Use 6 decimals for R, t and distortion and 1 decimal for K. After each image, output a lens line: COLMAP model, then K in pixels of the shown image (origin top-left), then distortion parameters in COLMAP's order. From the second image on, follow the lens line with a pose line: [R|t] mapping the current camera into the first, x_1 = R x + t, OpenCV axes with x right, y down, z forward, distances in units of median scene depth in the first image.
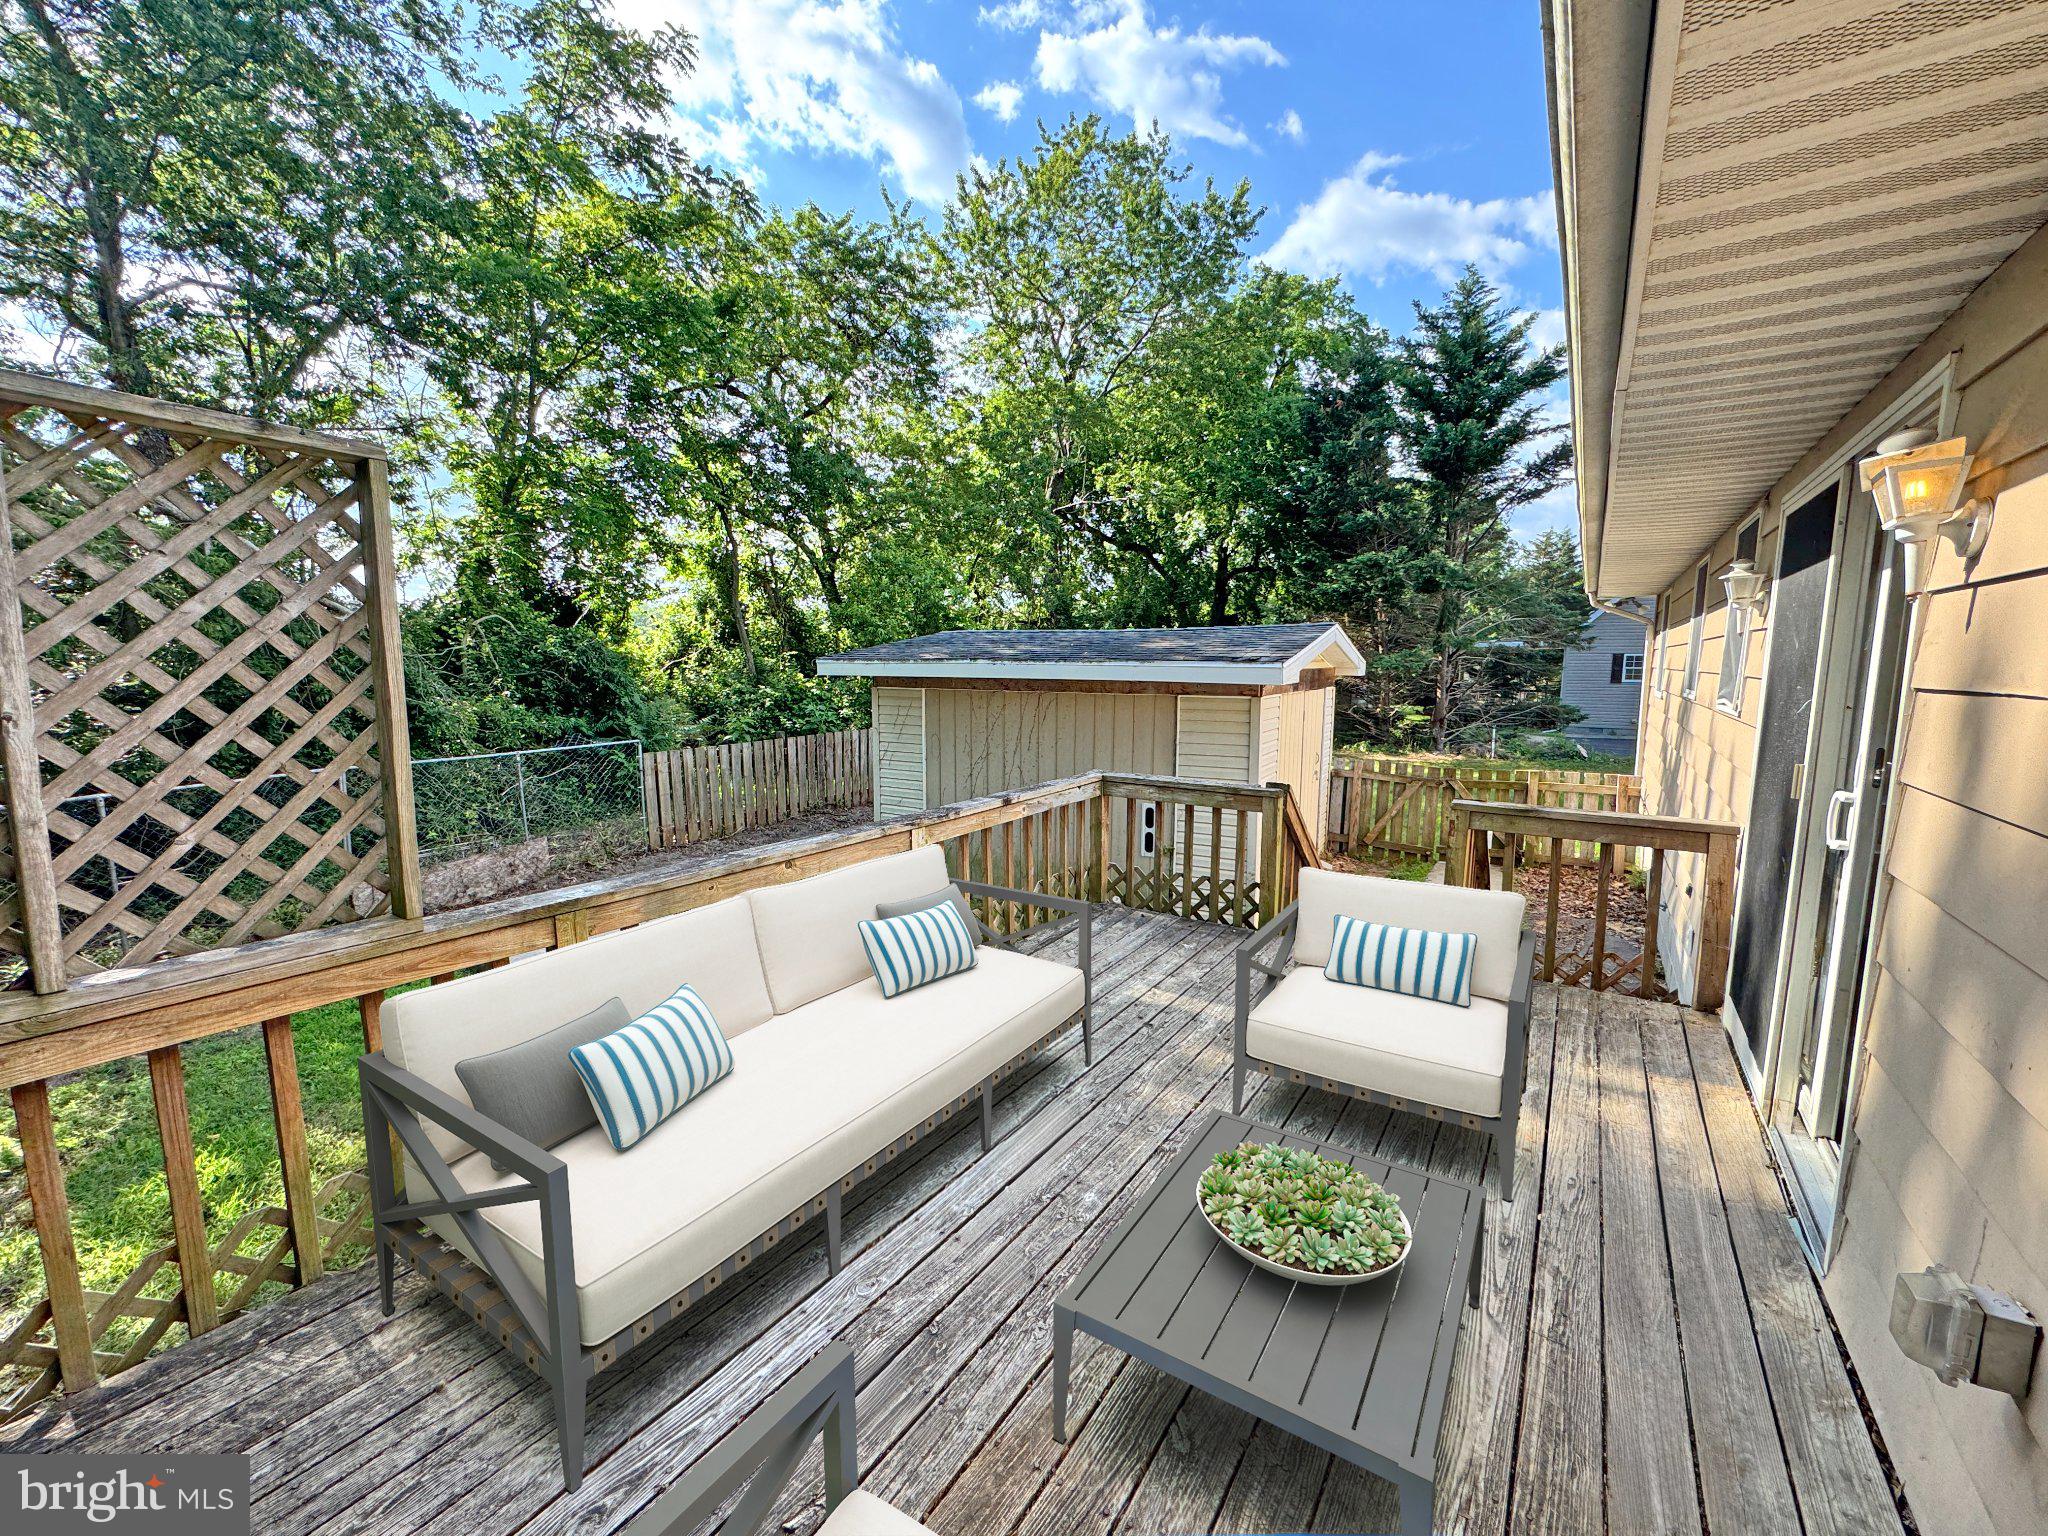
lens RADIAL K [[820.3, 0, 1024.0], [0, 820.3, 768.0], [0, 0, 1]] dist [-0.002584, -0.000566]
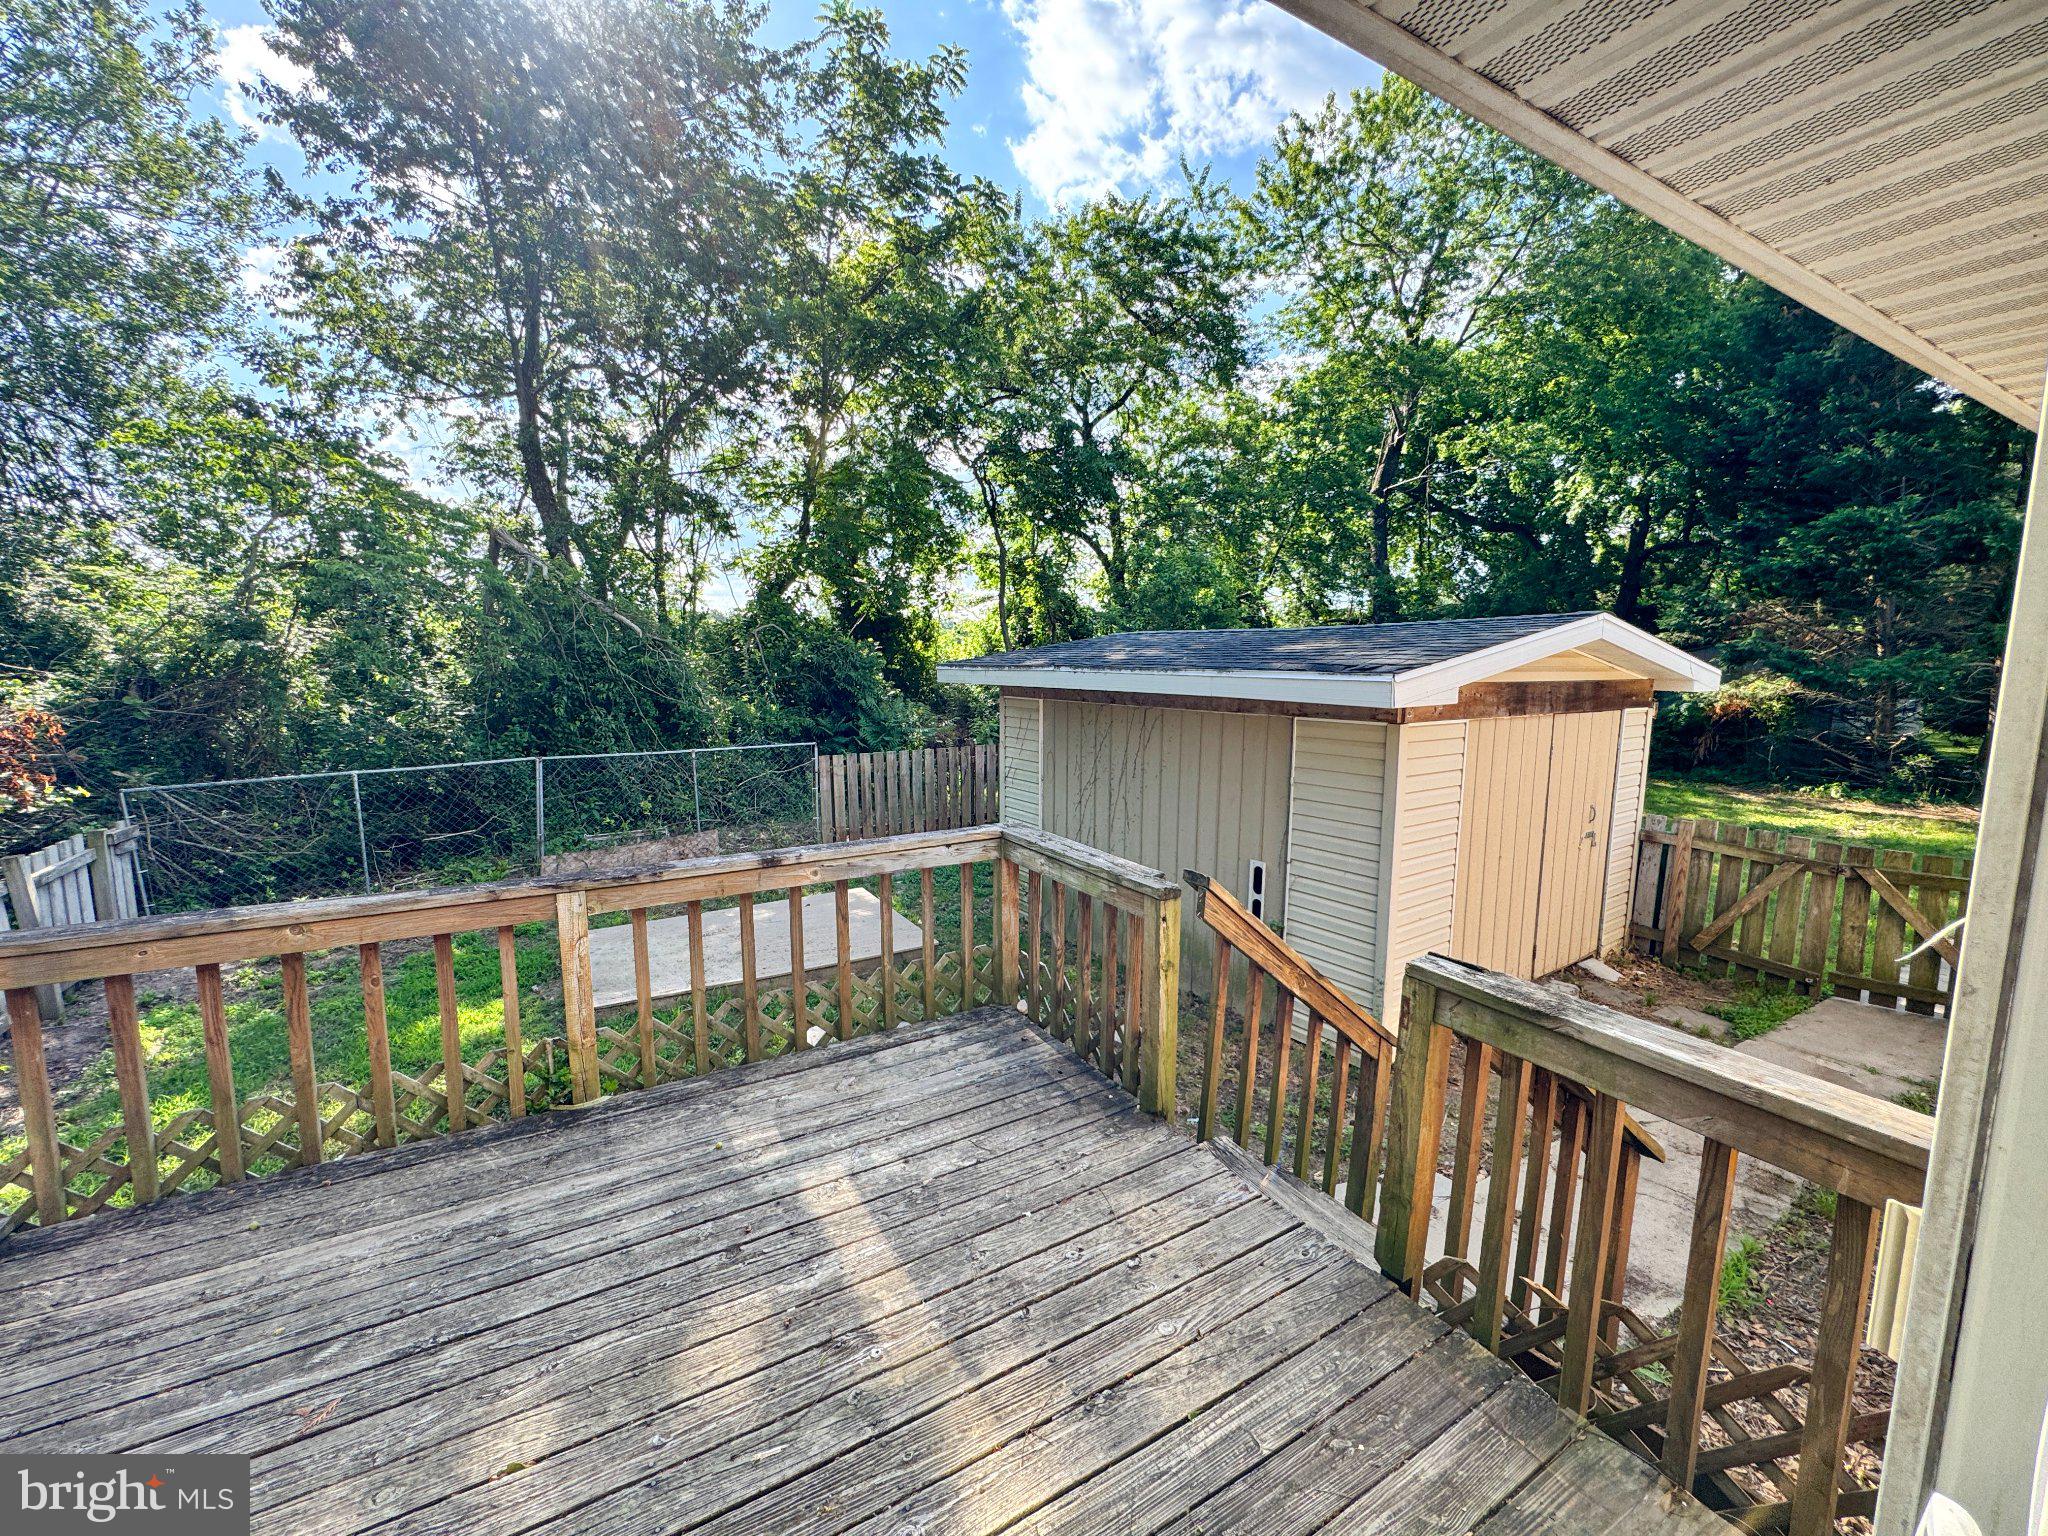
lens RADIAL K [[818.0, 0, 1024.0], [0, 818.0, 768.0], [0, 0, 1]] dist [-0.000092, -0.000036]
pose [[0.900326, 0.056974, -0.431471, 0.106435], [-0.058068, 0.998256, 0.010648, -0.014256], [0.431325, 0.015468, 0.902064, 0.090413]]
